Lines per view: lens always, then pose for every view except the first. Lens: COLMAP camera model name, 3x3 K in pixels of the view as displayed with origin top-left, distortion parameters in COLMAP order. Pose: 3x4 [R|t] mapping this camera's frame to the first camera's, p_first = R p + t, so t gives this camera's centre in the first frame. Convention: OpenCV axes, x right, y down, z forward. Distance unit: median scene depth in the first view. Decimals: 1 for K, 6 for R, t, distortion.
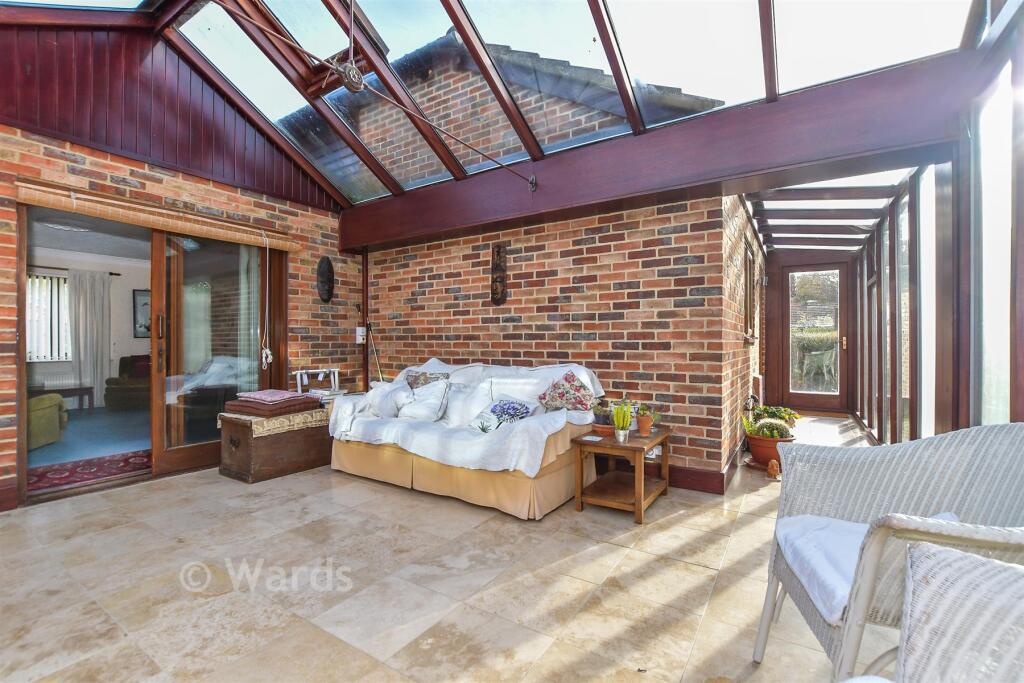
lens RADIAL K [[457.9, 0, 505.4], [0, 457.9, 339.4], [0, 0, 1]] dist [-0.004858, -0.001585]
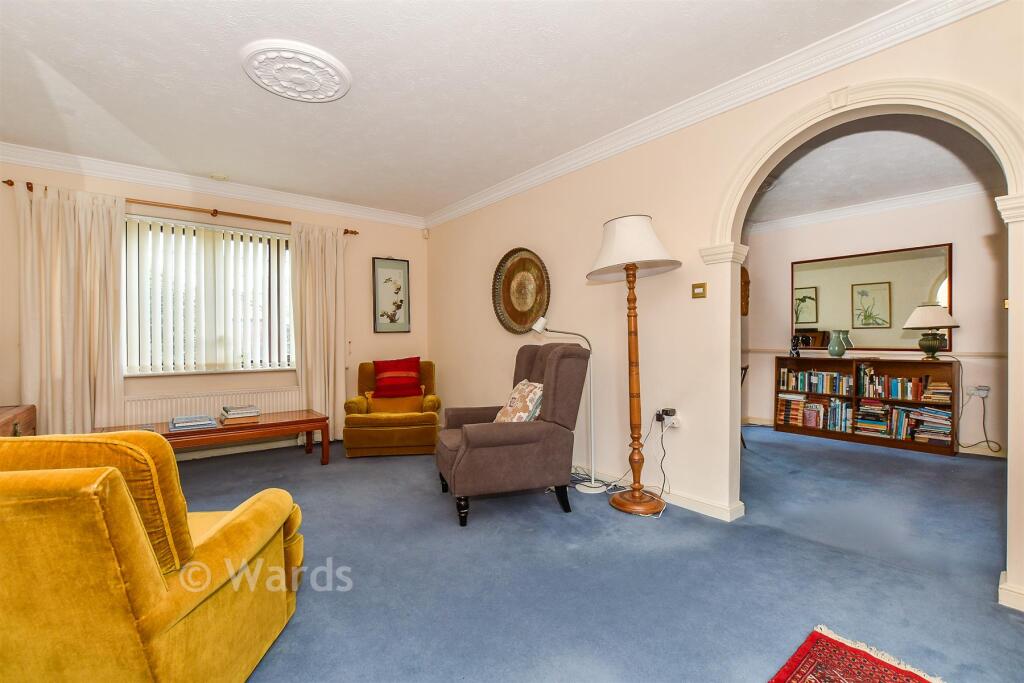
lens RADIAL K [[457.9, 0, 518.0], [0, 457.9, 342.0], [0, 0, 1]] dist [-0.004858, -0.001585]
pose [[0.954321, -0.003336, -0.298763, -0.457967], [0.004718, 0.999981, 0.003903, 0.008597], [0.298745, -0.005135, 0.954319, 0.475273]]
